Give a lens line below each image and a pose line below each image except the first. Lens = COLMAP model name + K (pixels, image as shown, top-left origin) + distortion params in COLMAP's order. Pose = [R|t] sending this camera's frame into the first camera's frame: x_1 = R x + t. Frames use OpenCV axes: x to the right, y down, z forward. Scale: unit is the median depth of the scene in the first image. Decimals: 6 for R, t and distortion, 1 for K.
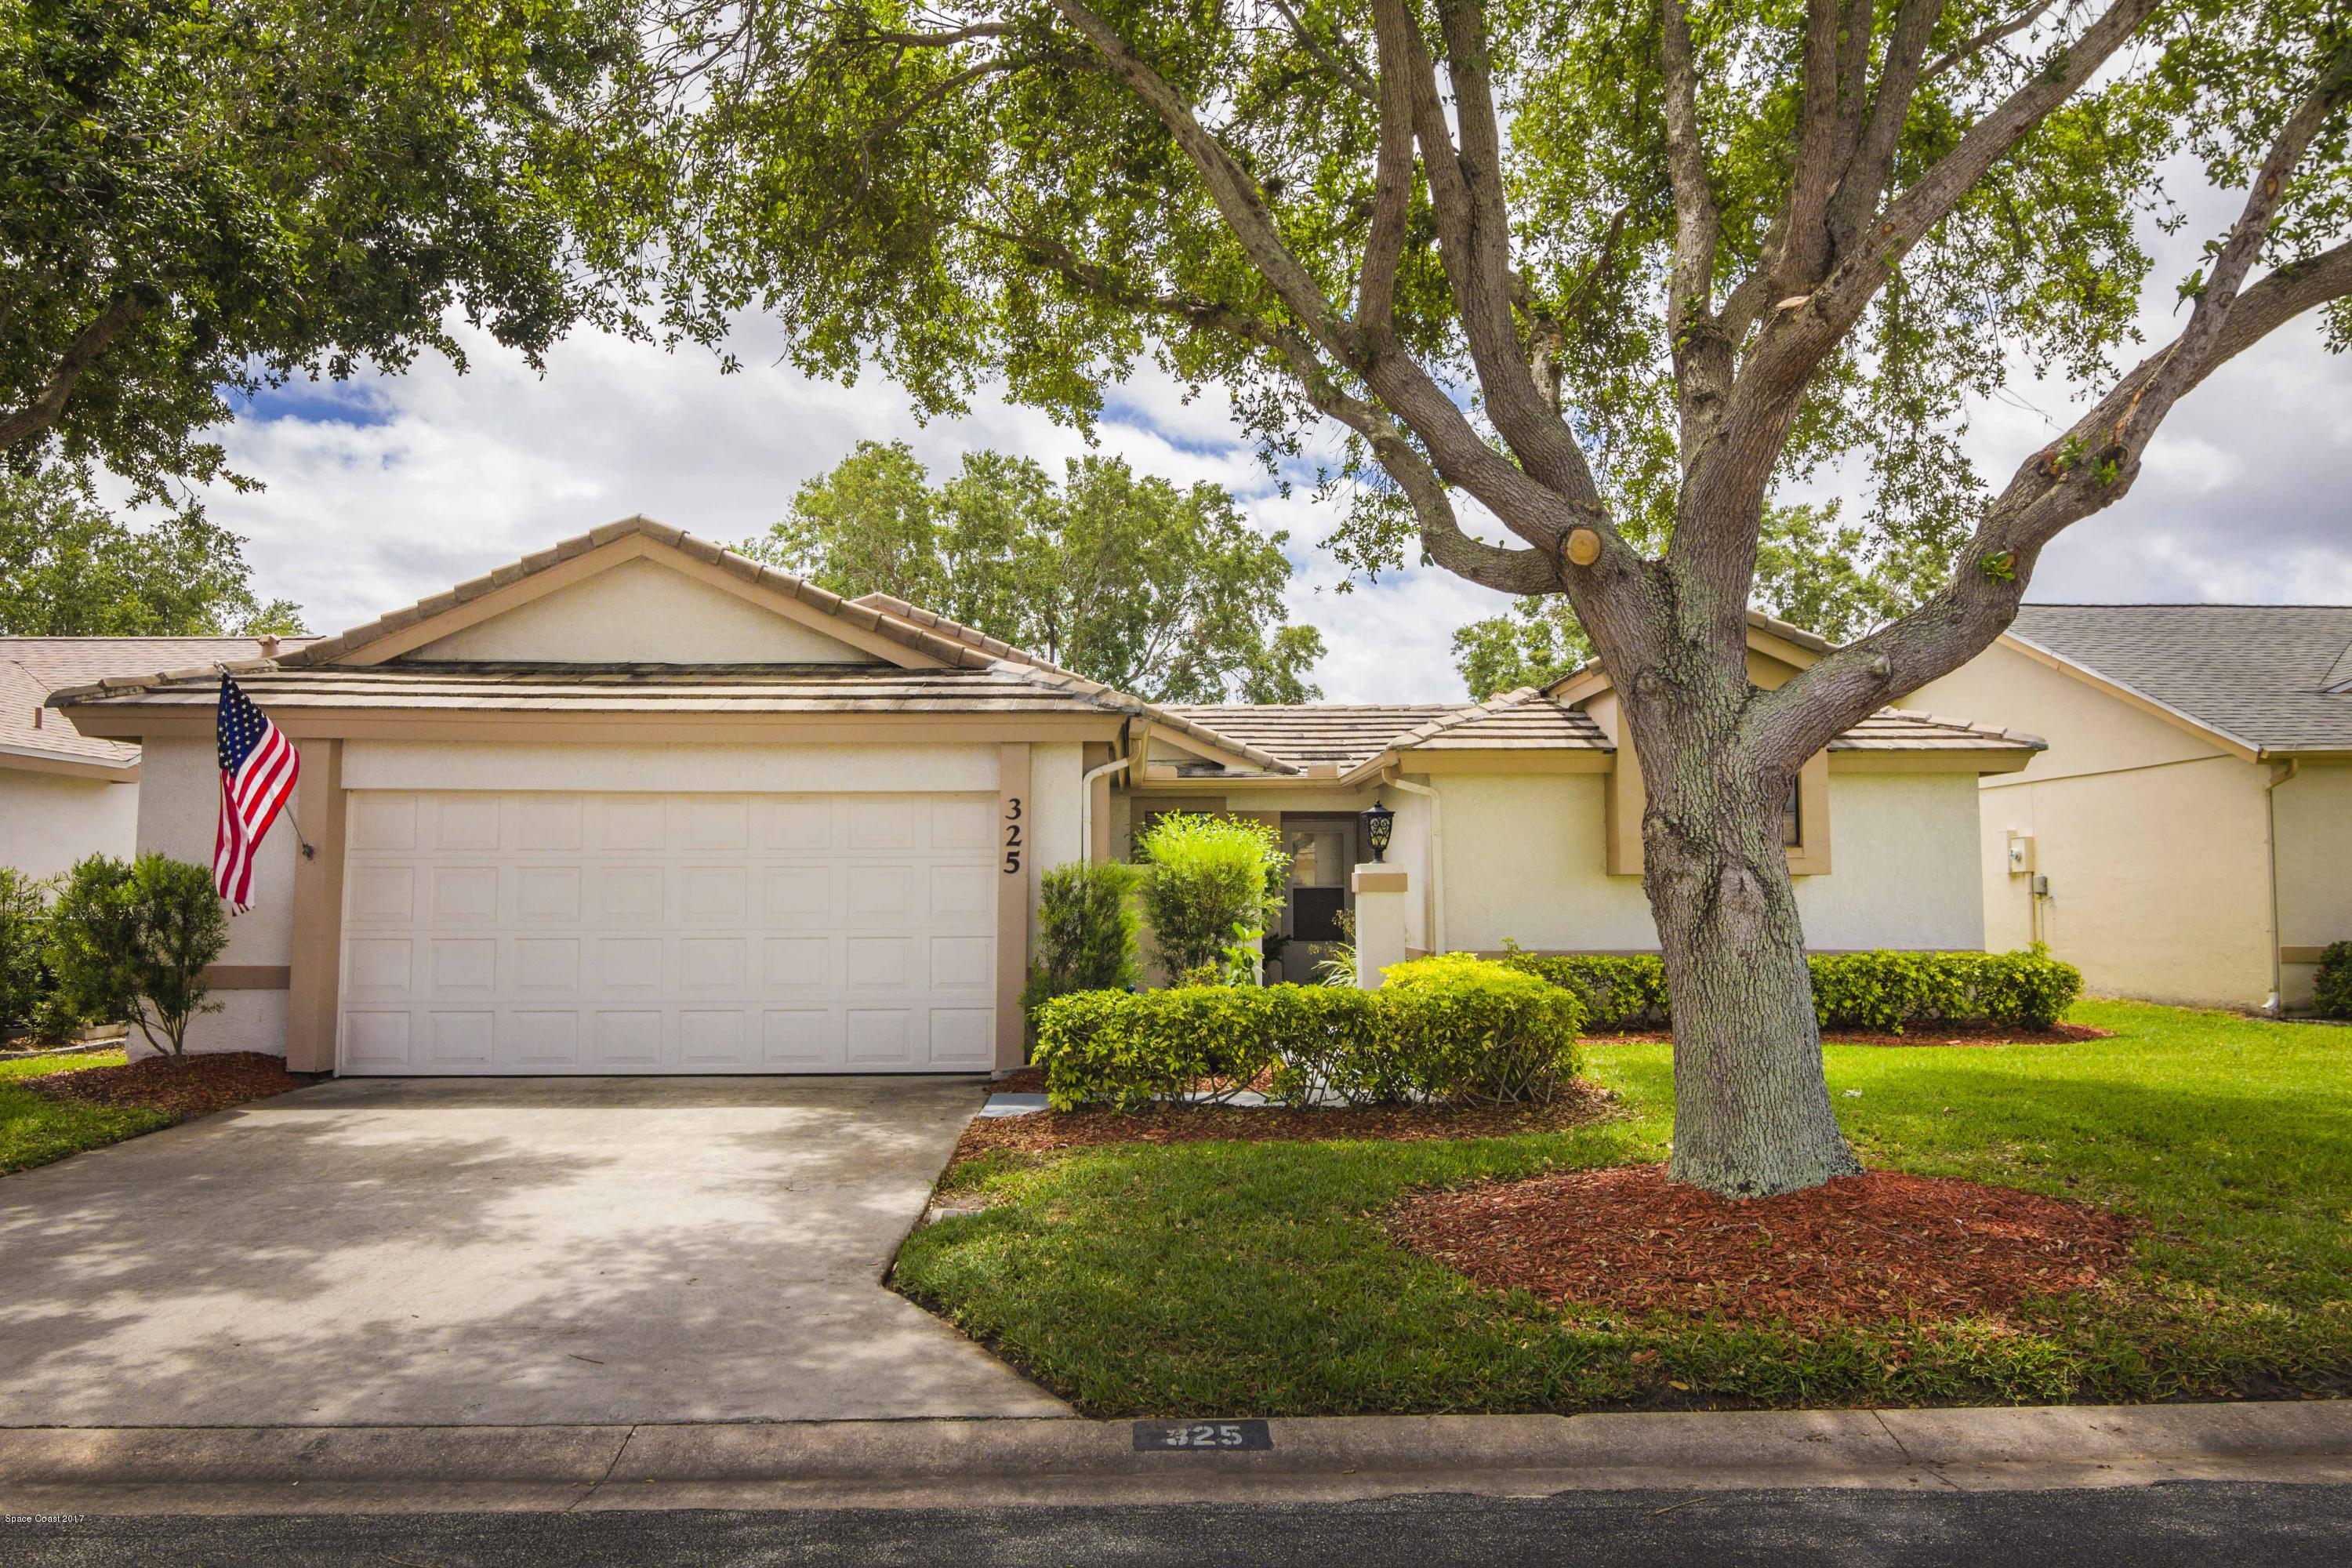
lens RADIAL K [[1610.9, 0, 1174.8], [0, 1610.9, 786.1], [0, 0, 1]] dist [0.000692, 0.000129]
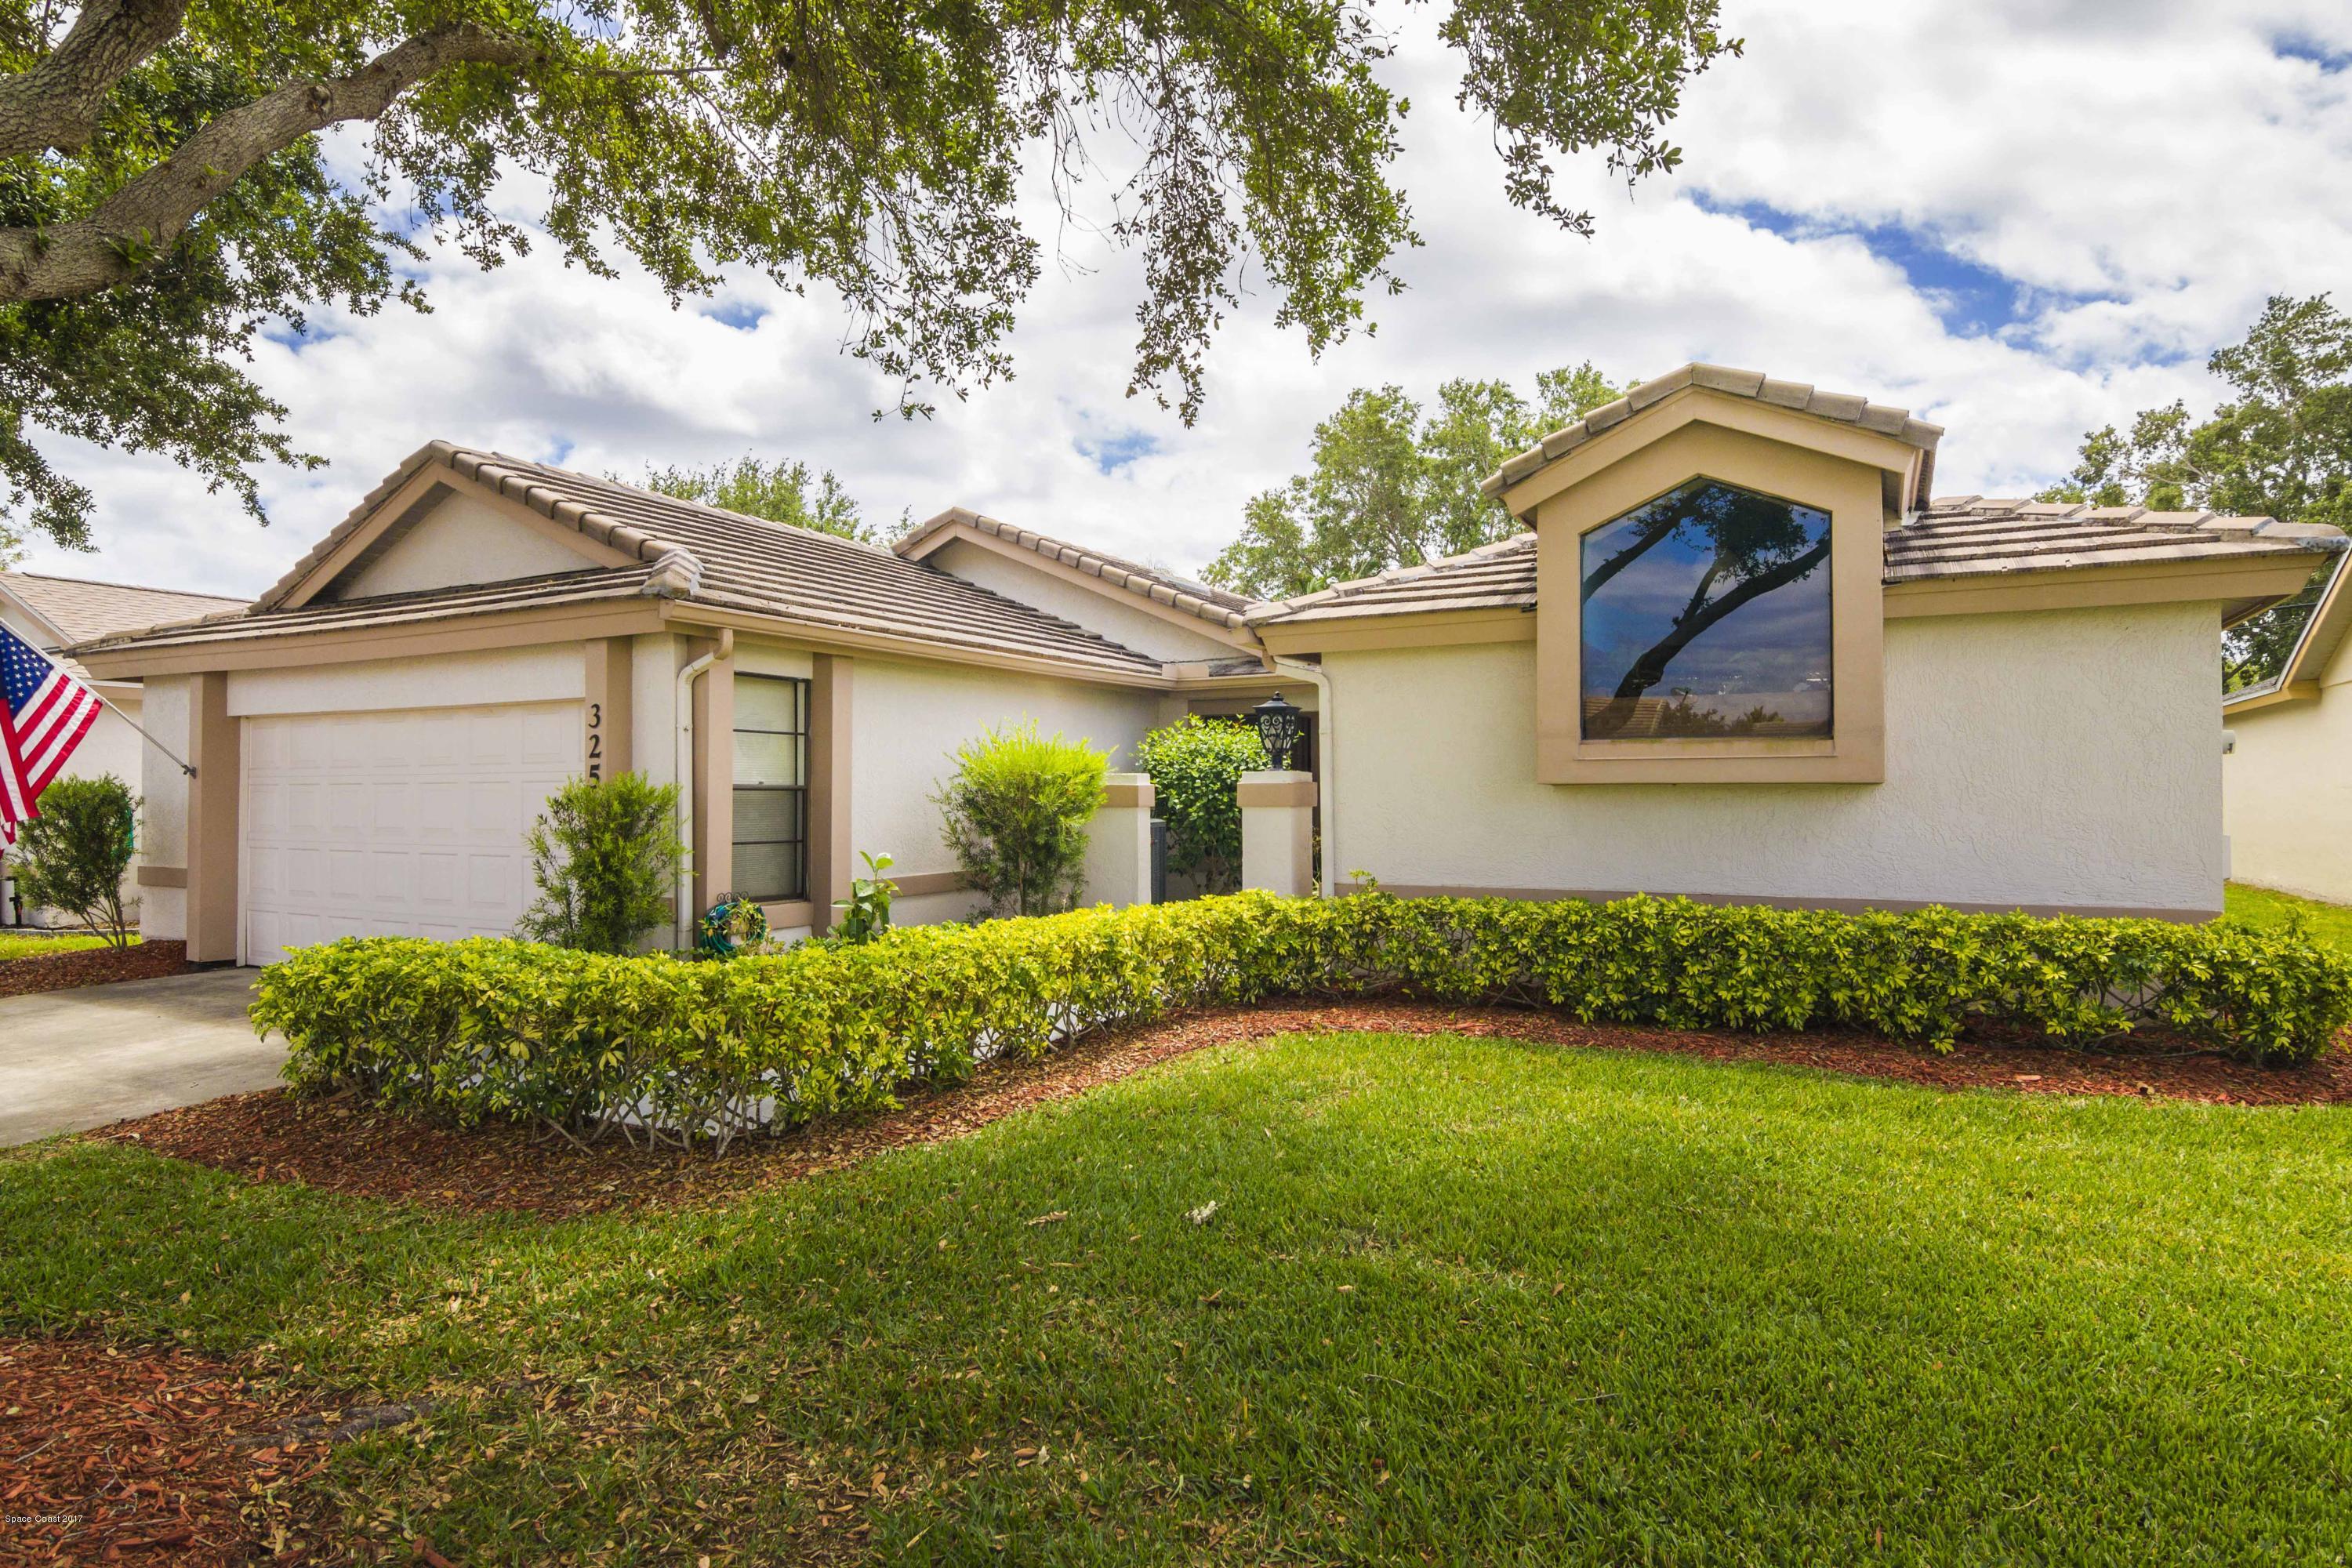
lens RADIAL K [[1302.4, 0, 1173.8], [0, 1302.4, 782.4], [0, 0, 1]] dist [-0.018765, -0.000384]
pose [[0.864099, -0.005069, -0.503297, 0.444055], [0.034357, 0.998211, 0.048932, 0.022156], [0.502149, -0.059574, 0.862727, 0.454477]]
